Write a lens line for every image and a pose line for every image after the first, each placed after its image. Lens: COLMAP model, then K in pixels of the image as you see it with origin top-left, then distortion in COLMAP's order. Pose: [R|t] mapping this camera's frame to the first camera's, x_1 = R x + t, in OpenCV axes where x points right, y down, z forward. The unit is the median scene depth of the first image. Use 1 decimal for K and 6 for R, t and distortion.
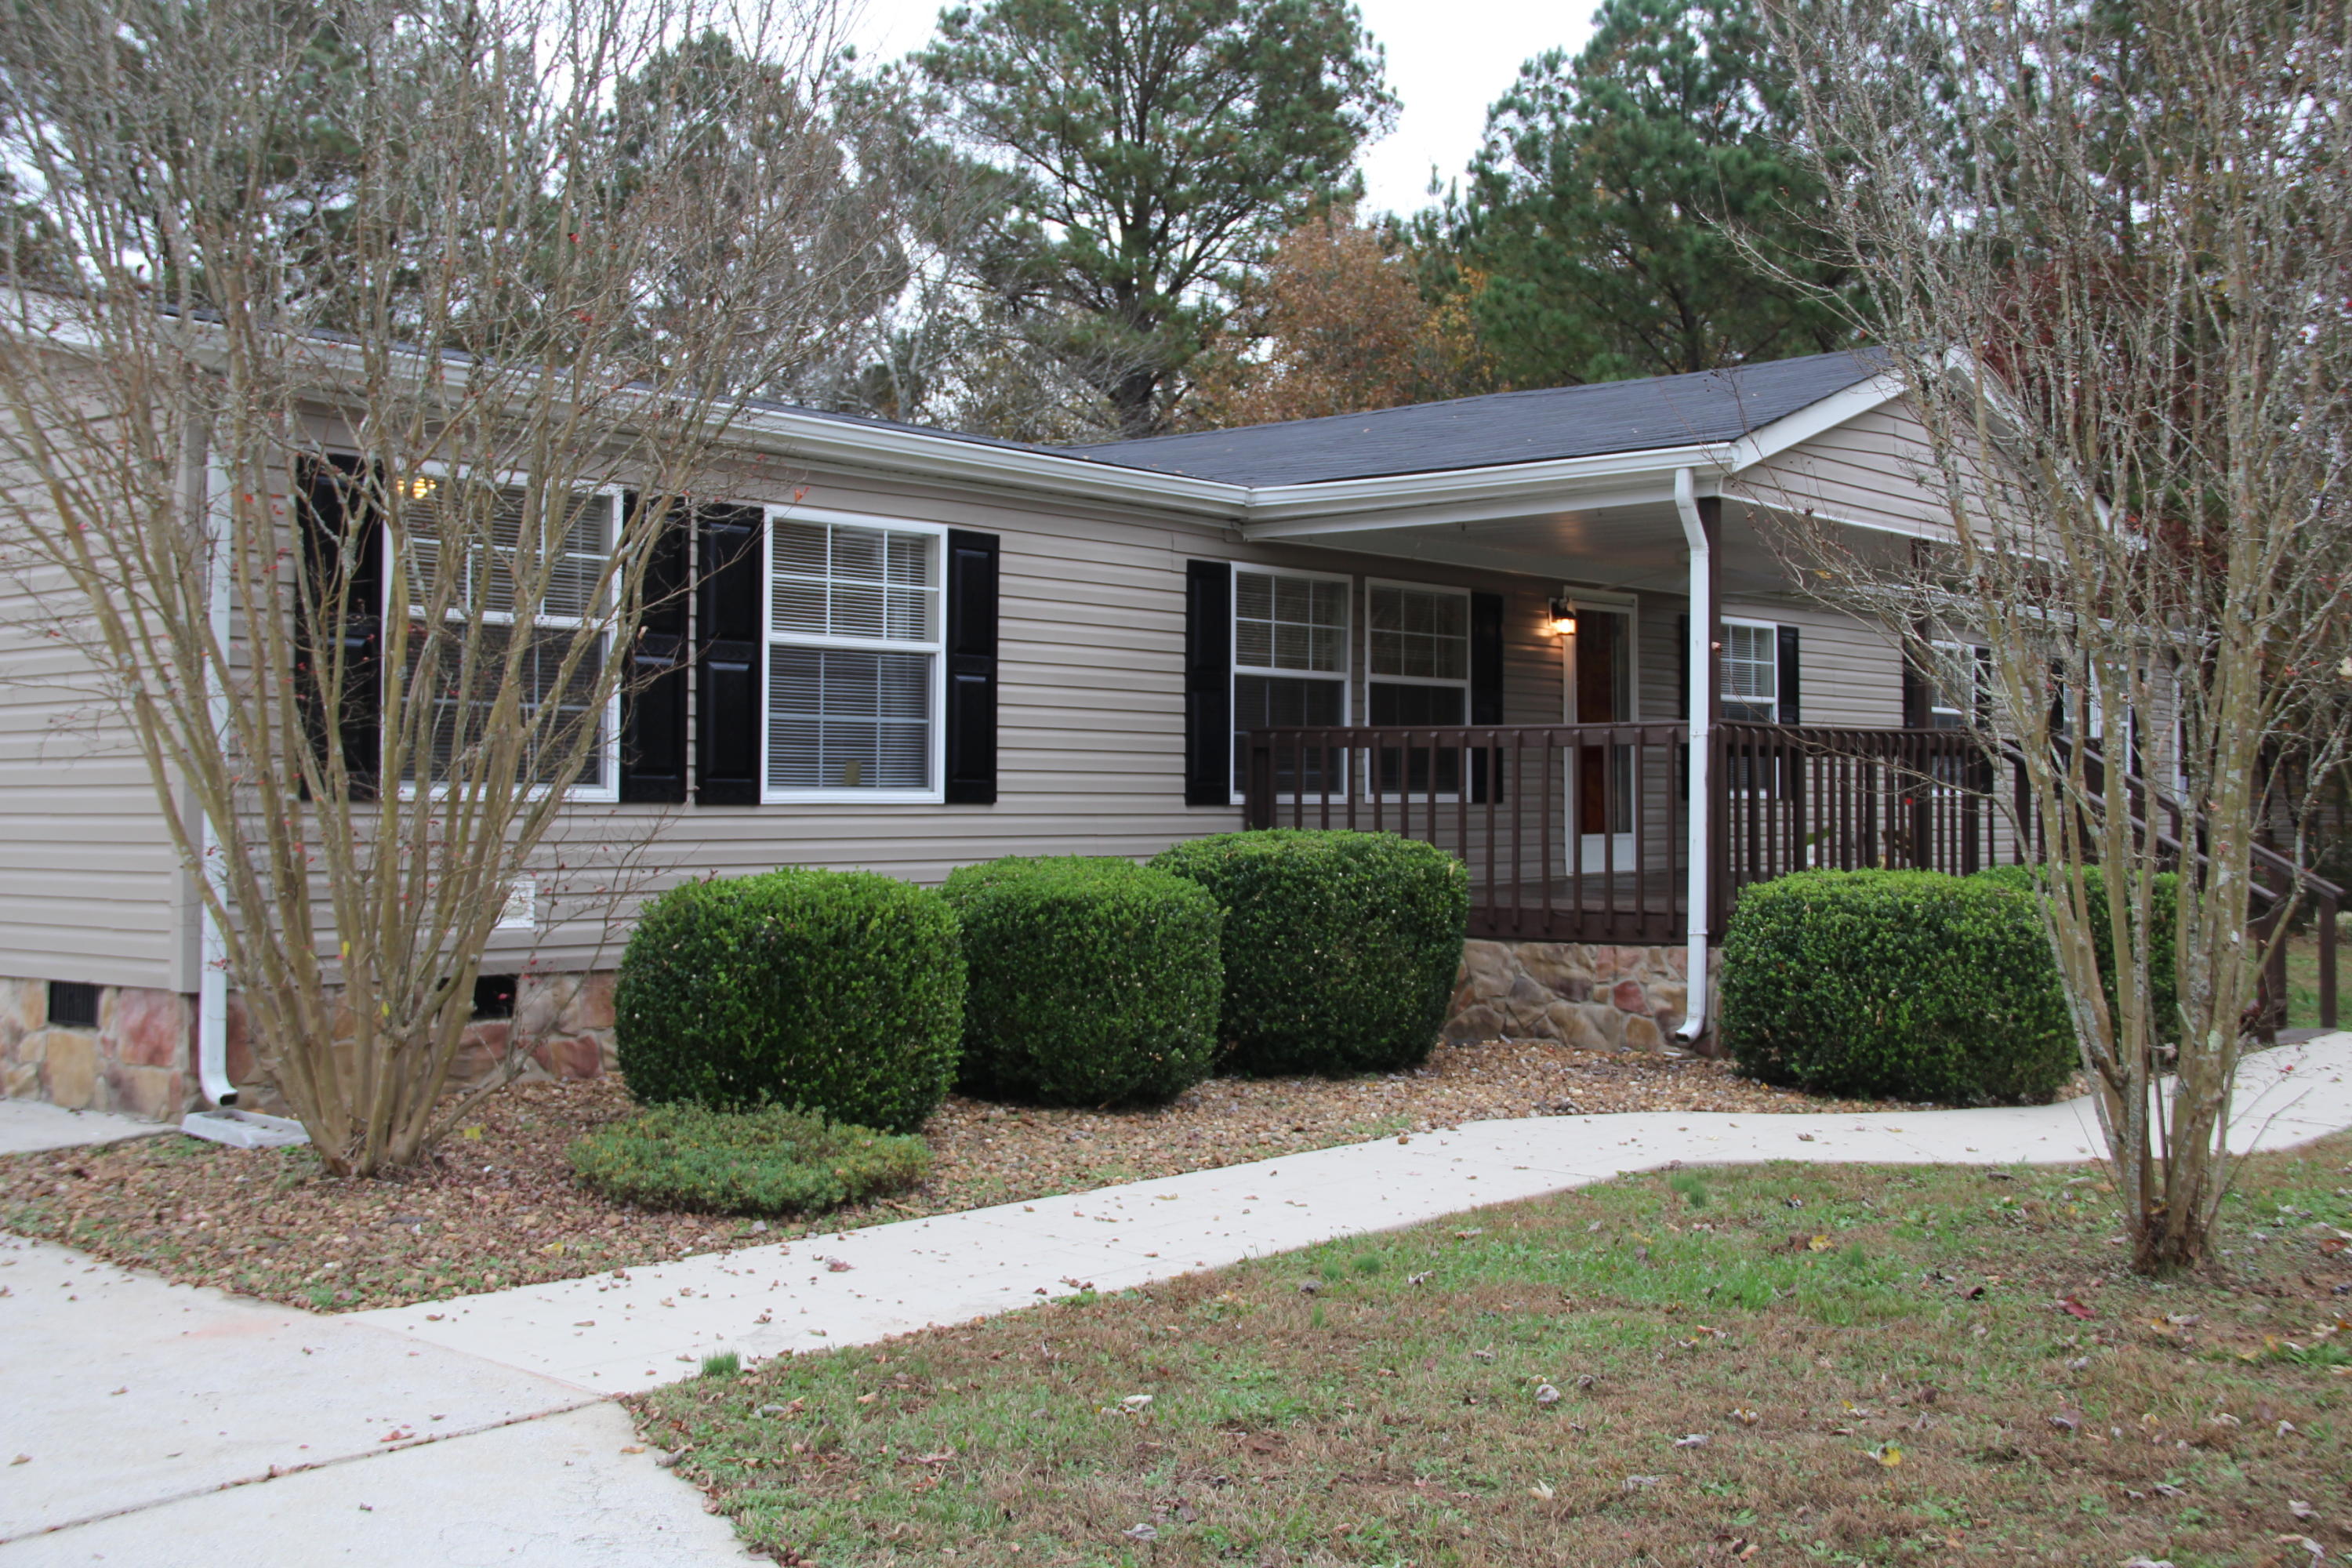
lens RADIAL K [[2489.5, 0, 1172.0], [0, 2489.5, 802.5], [0, 0, 1]] dist [-0.077769, 0.246409]
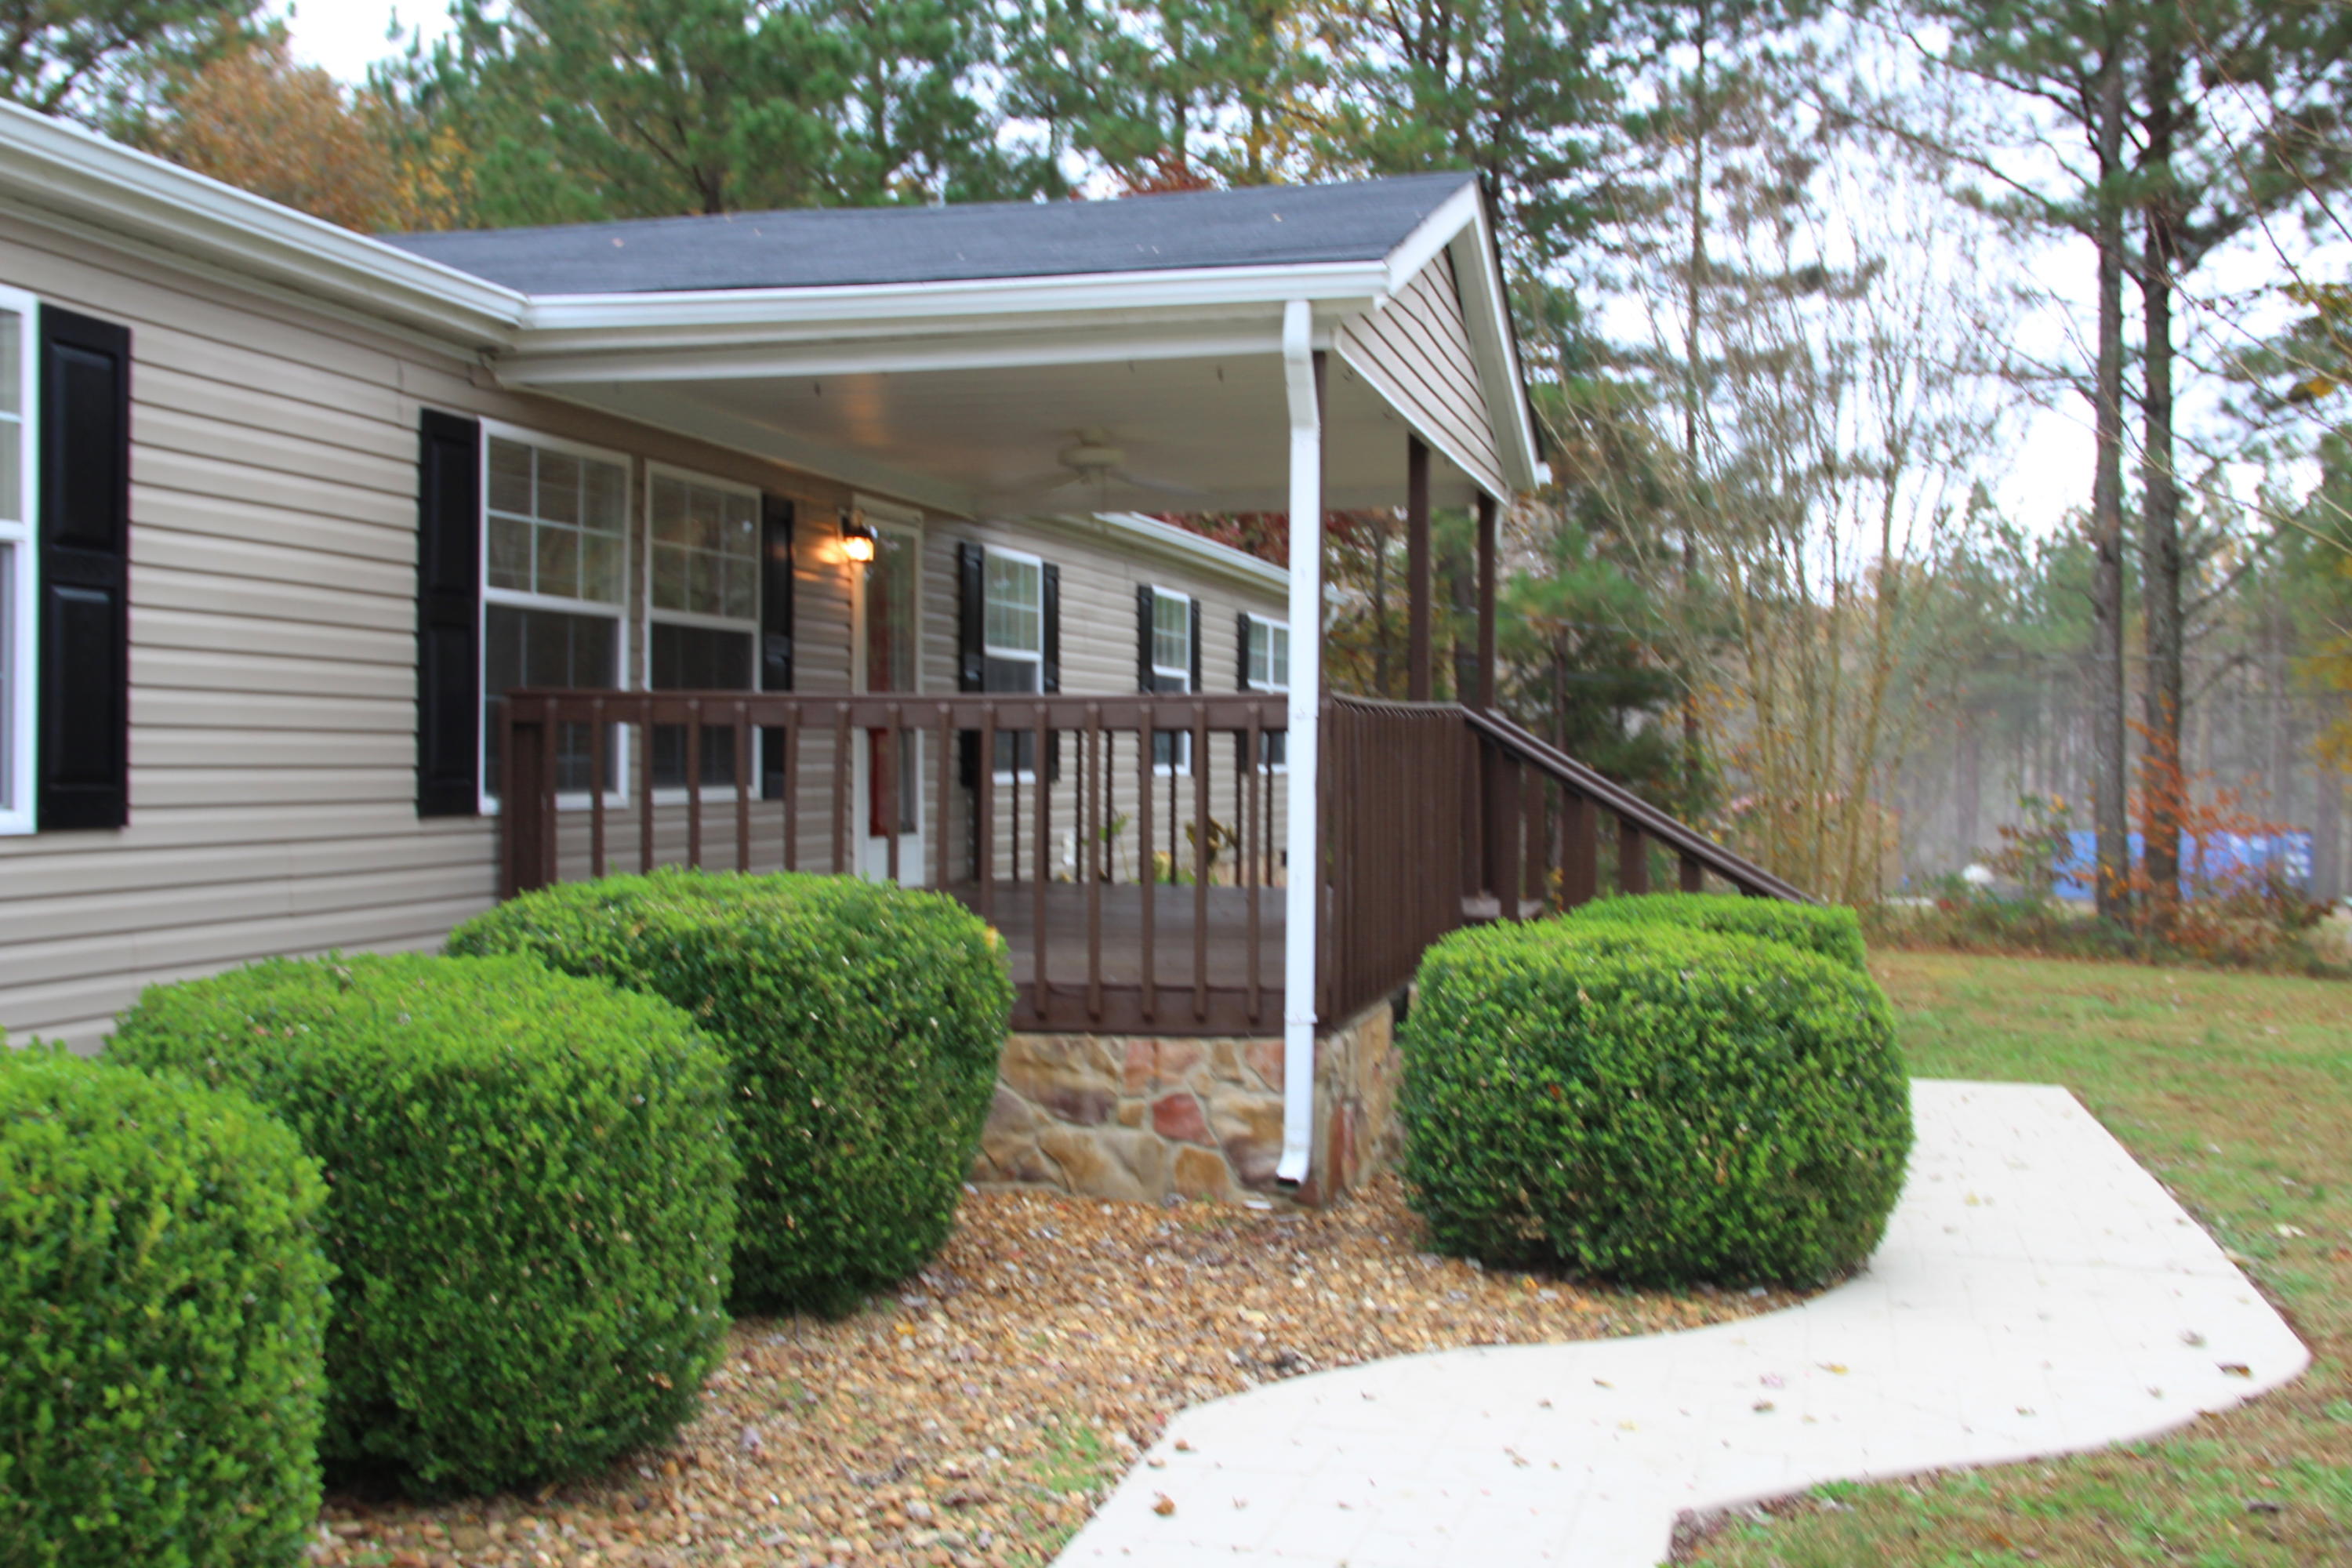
lens RADIAL K [[2489.5, 0, 1172.0], [0, 2489.5, 802.5], [0, 0, 1]] dist [-0.077769, 0.246409]
pose [[0.896259, -0.005404, 0.443498, -0.103837], [-0.003946, 0.999789, 0.020155, -0.016715], [-0.443513, -0.019814, 0.896049, 0.414517]]
